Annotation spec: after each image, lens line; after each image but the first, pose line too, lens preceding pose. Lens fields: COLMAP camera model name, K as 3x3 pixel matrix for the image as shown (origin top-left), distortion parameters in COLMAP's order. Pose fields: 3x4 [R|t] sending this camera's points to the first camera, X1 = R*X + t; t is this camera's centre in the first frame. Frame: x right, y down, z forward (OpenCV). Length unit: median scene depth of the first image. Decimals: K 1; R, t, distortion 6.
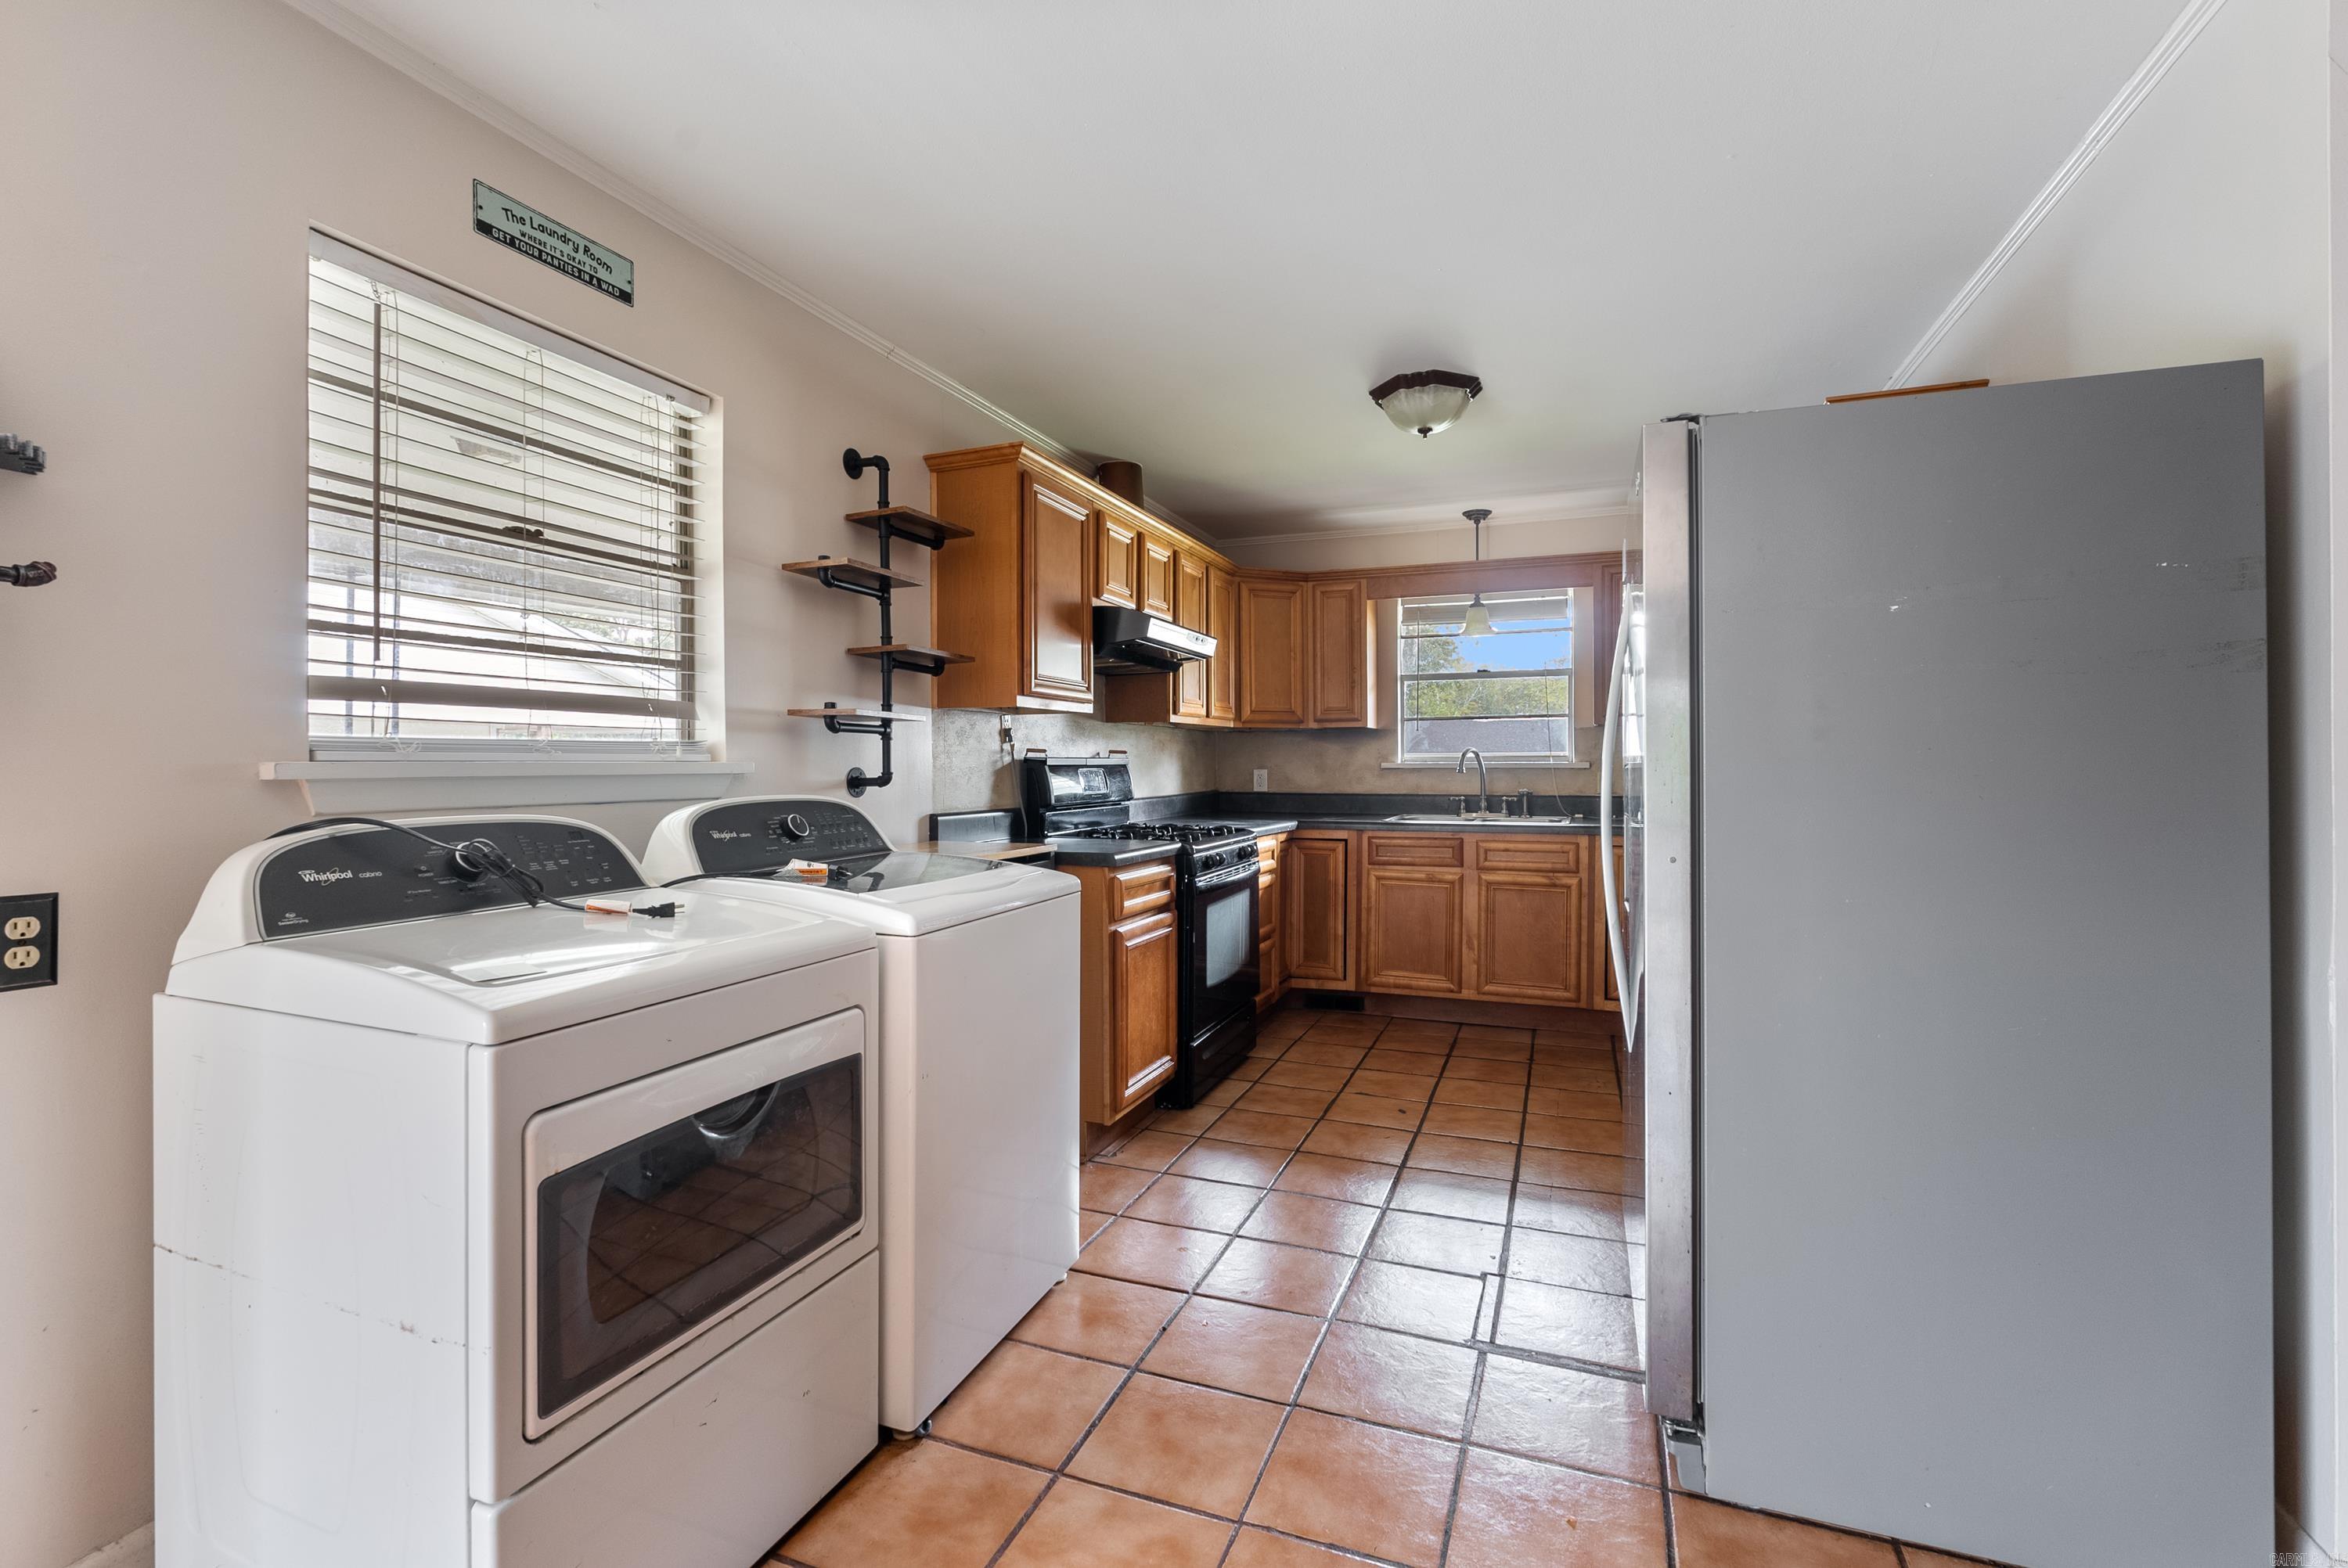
lens RADIAL K [[1039.1, 0, 1171.5], [0, 1039.1, 747.4], [0, 0, 1]] dist [-0.002215, 0.000949]
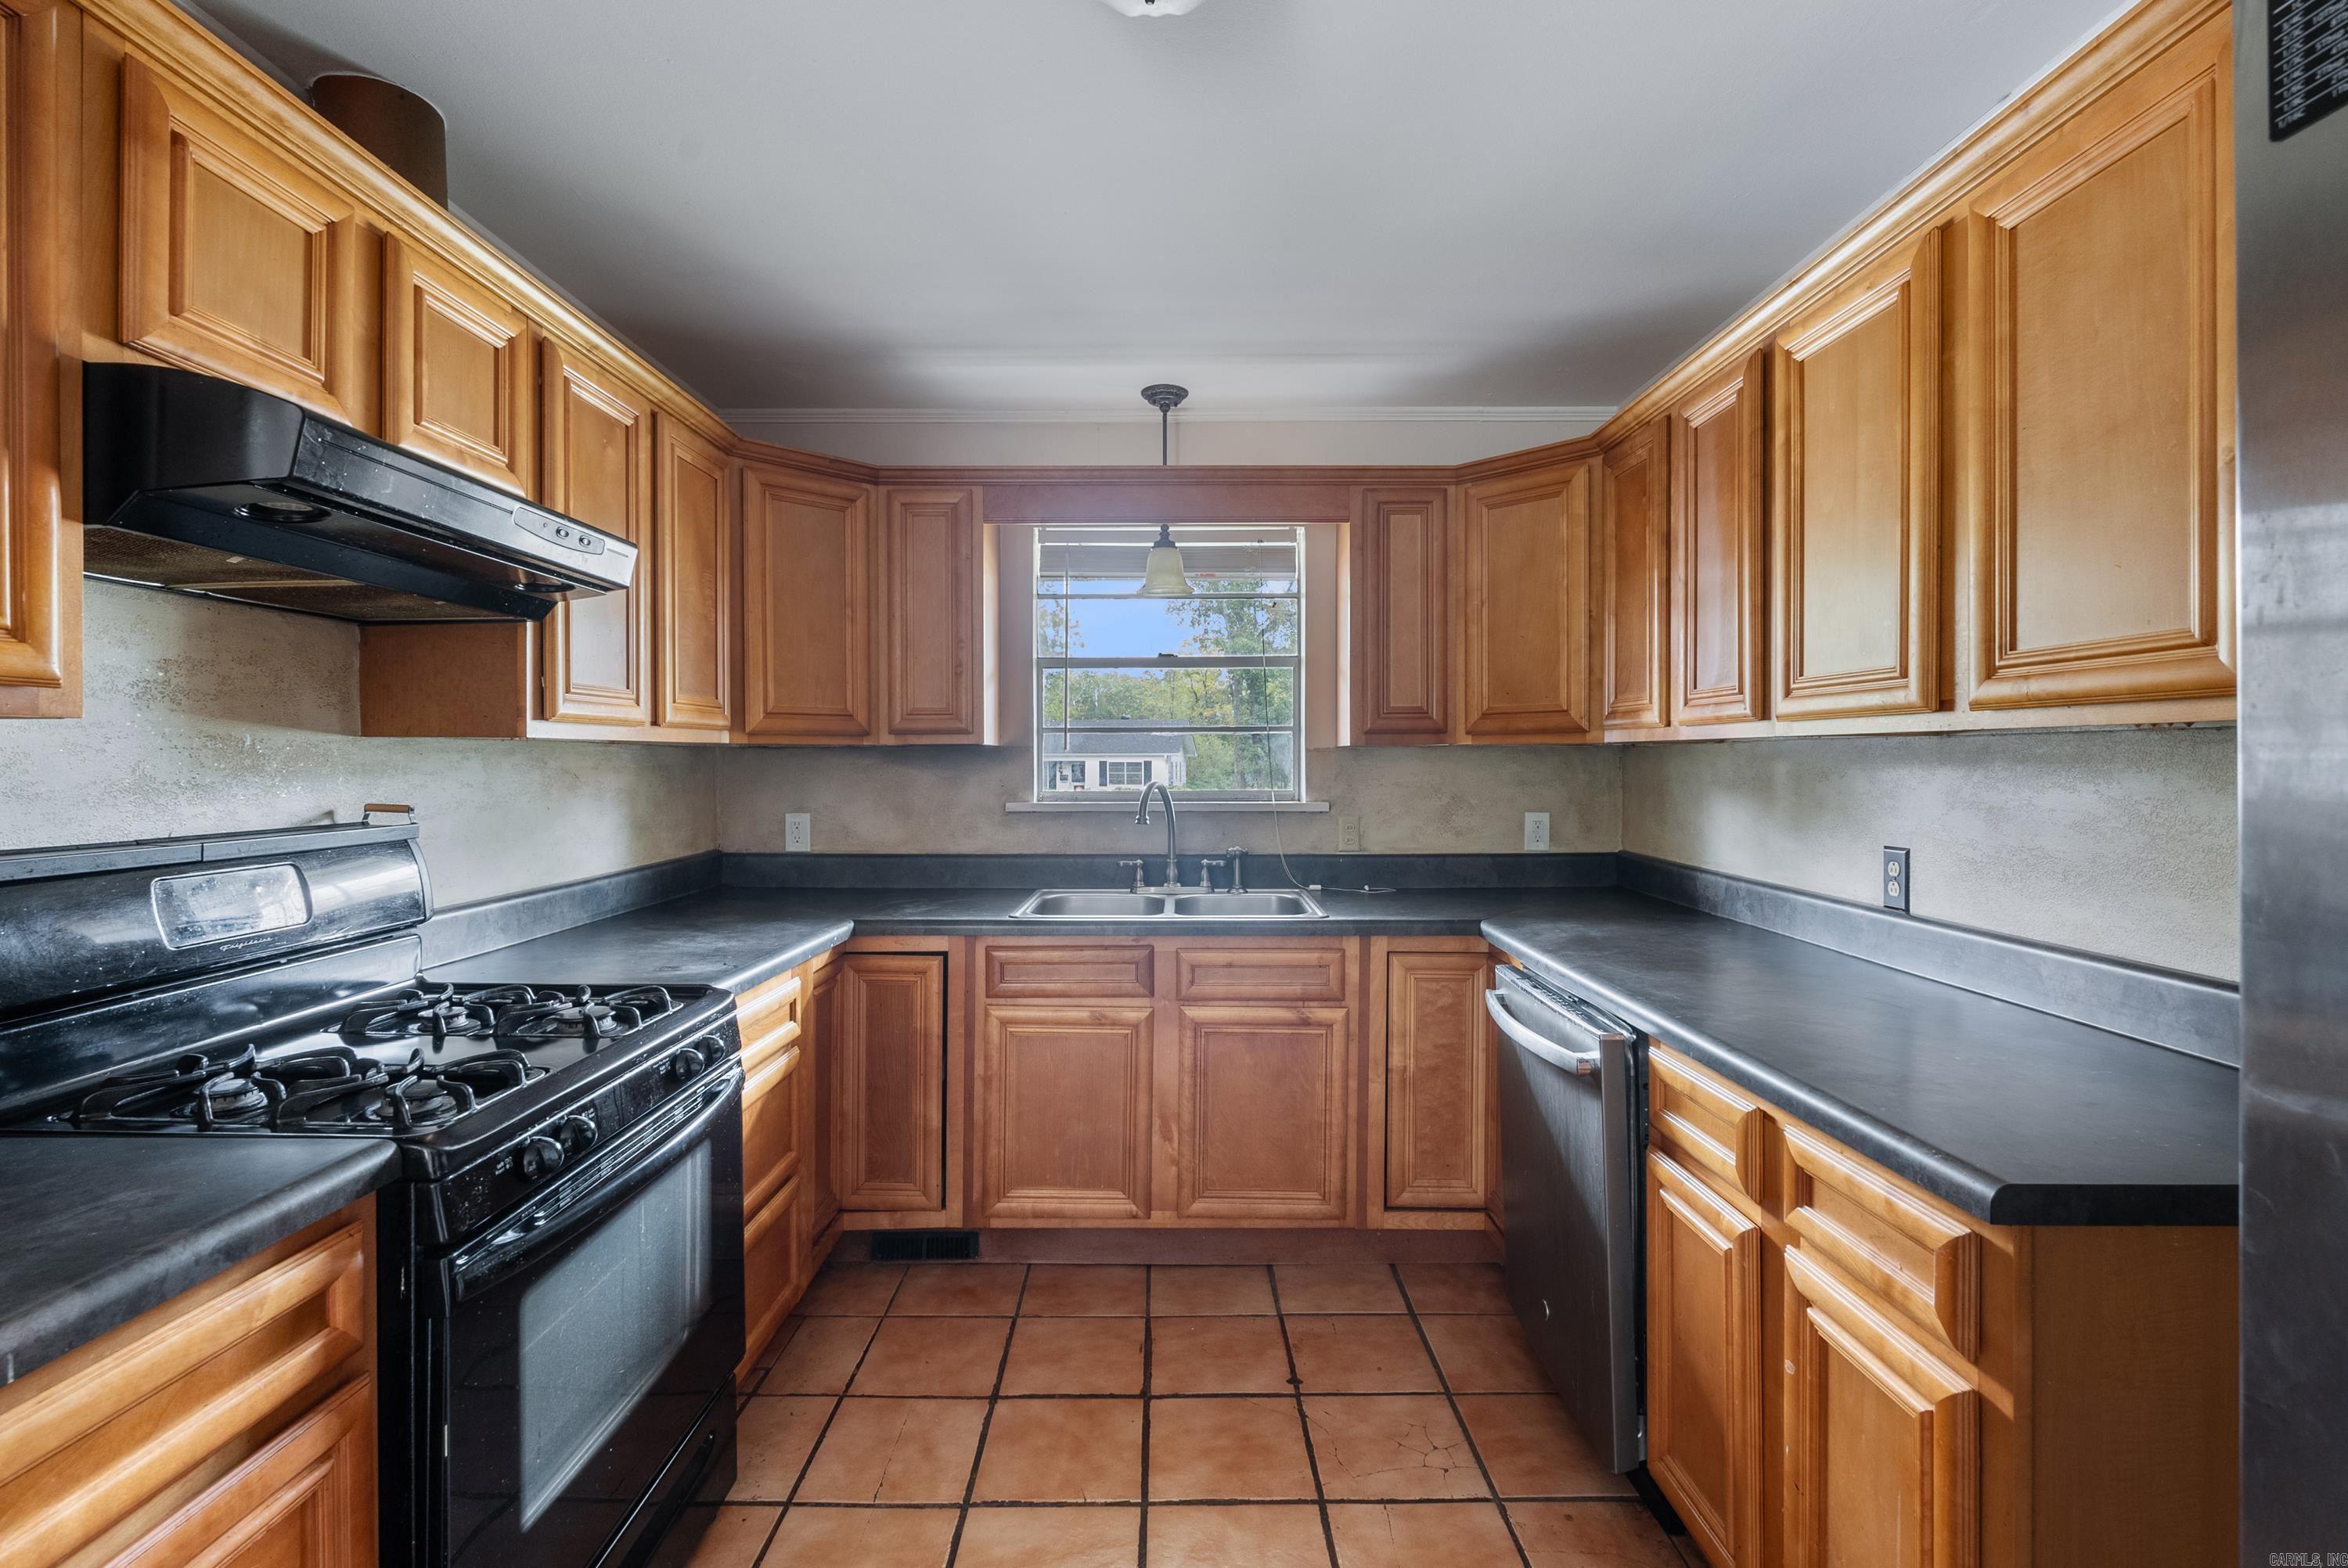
lens RADIAL K [[1039.1, 0, 1168.4], [0, 1039.1, 763.7], [0, 0, 1]] dist [-0.002215, 0.000949]
pose [[0.931184, -0.000937, 0.364548, 0.078796], [-0.005363, 0.999853, 0.016269, -0.019972], [-0.364510, -0.017104, 0.931042, 0.454011]]
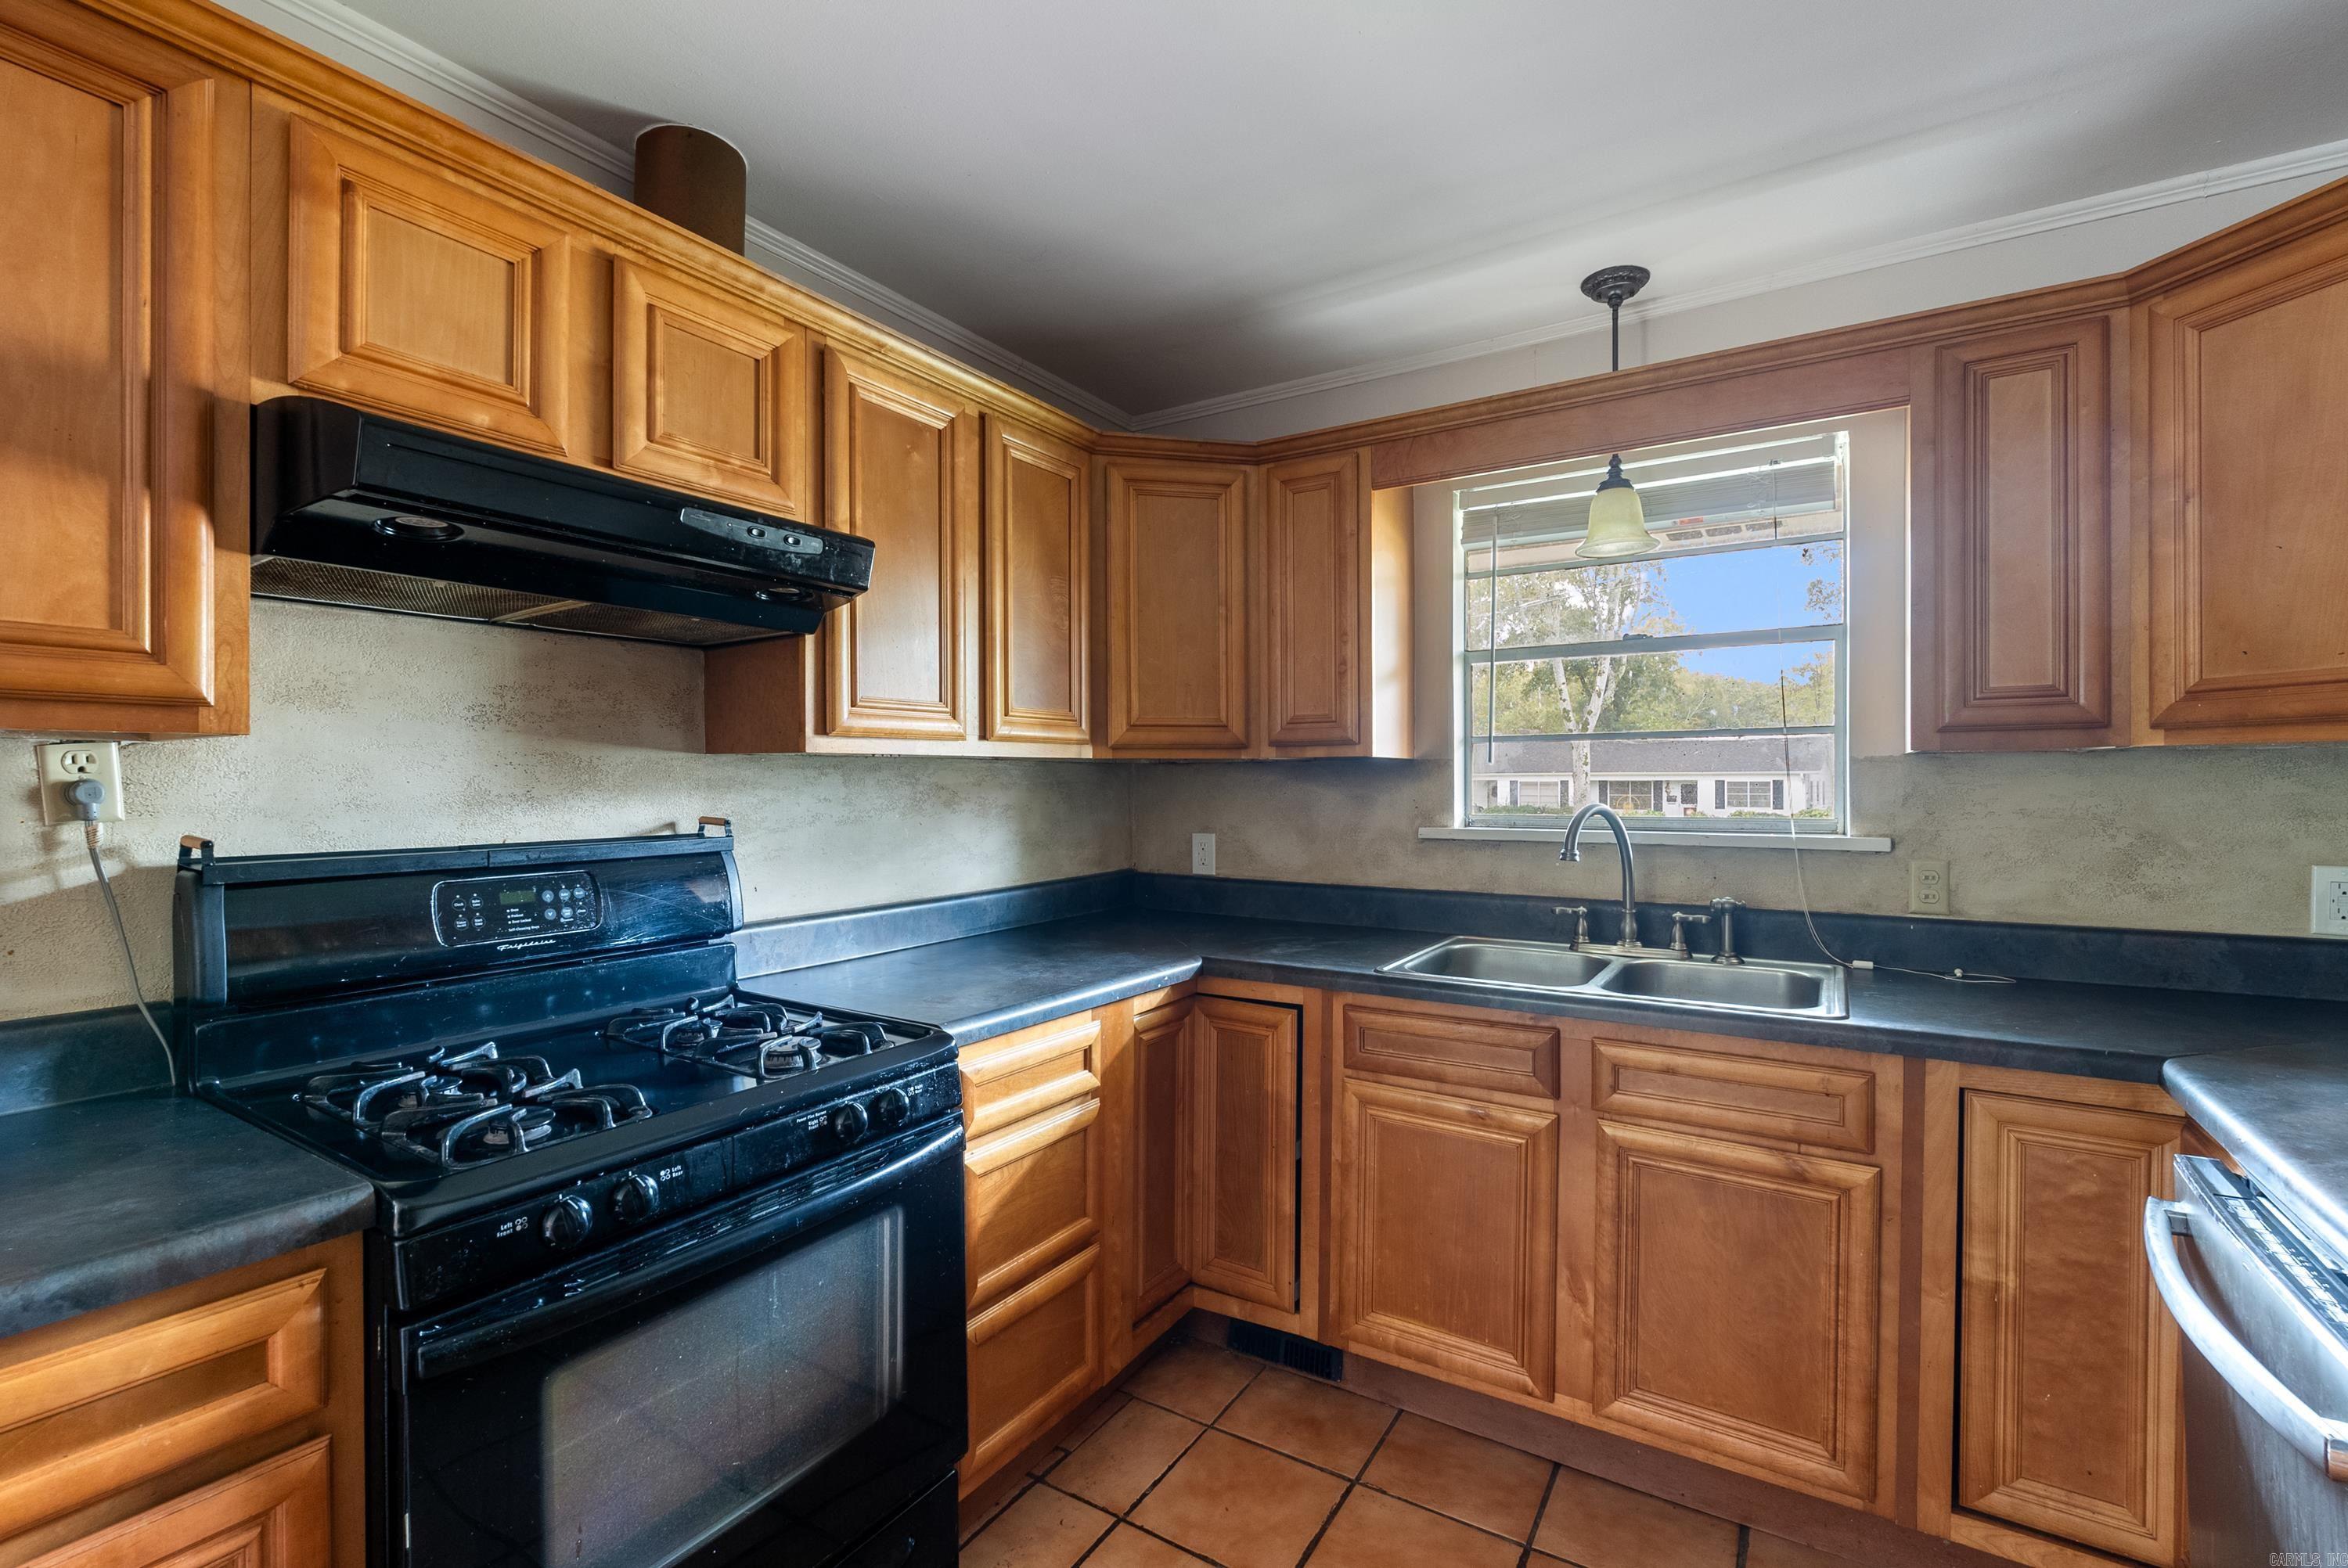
lens RADIAL K [[1039.1, 0, 1170.3], [0, 1039.1, 781.3], [0, 0, 1]] dist [-0.002215, 0.000949]
pose [[0.983630, -0.000685, -0.180200, 0.195300], [0.003538, 0.999873, 0.015512, -0.017041], [0.180166, -0.015896, 0.983508, 0.546835]]
